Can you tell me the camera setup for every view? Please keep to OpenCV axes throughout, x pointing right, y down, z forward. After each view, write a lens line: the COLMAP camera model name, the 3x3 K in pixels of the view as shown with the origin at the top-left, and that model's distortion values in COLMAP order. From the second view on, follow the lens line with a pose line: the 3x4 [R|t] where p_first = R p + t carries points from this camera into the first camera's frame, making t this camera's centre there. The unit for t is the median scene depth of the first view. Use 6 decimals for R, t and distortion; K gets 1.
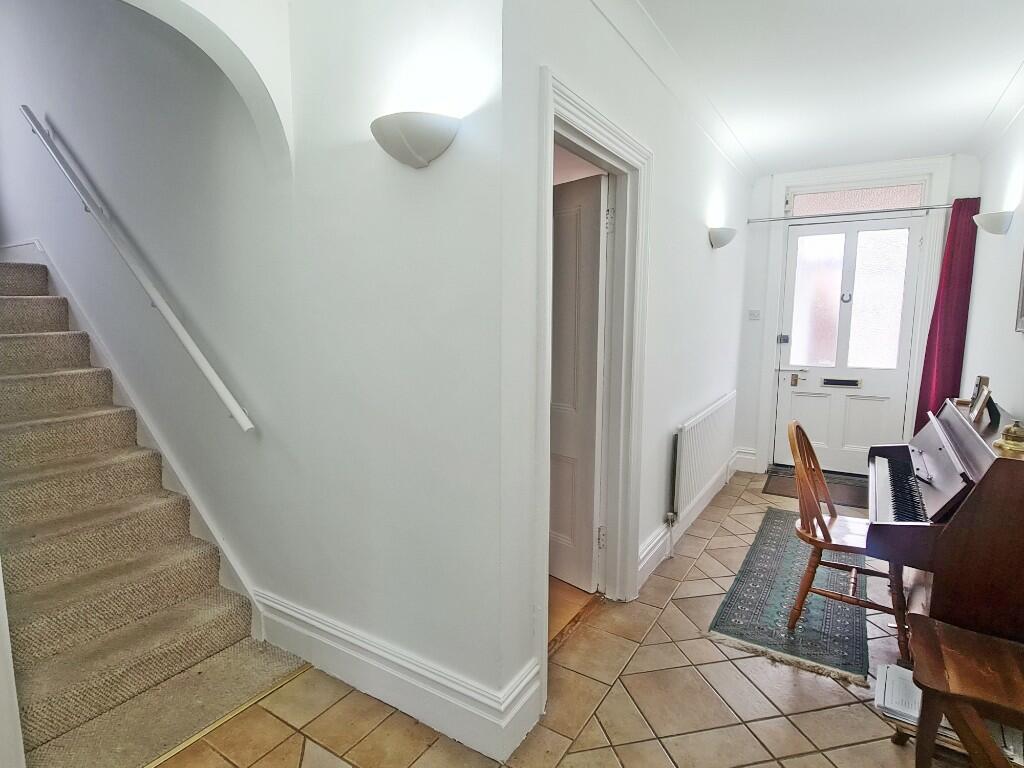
lens RADIAL K [[553.3, 0, 511.5], [0, 553.3, 381.1], [0, 0, 1]] dist [0.000250, 0.000308]
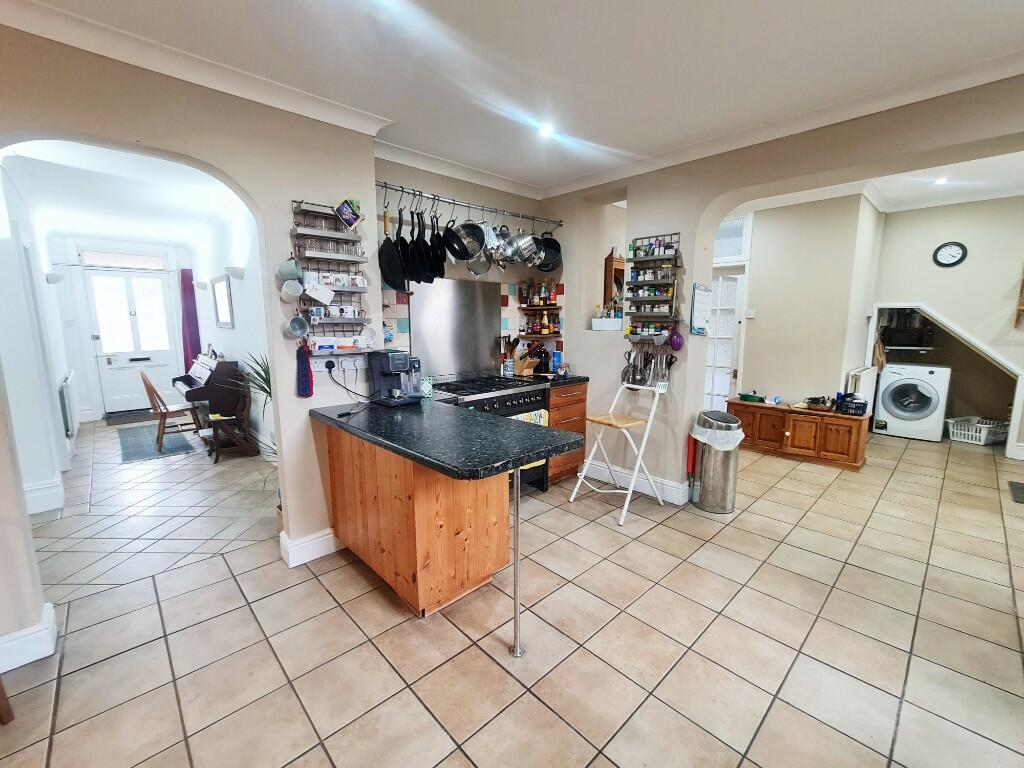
lens RADIAL K [[429.9, 0, 508.7], [0, 429.9, 385.1], [0, 0, 1]] dist [-0.000512, -0.000047]
pose [[0.255223, -0.161931, 0.953226, -0.482230], [0.137259, 0.981959, 0.130061, 0.072310], [-0.957090, 0.097644, 0.272845, -0.568359]]
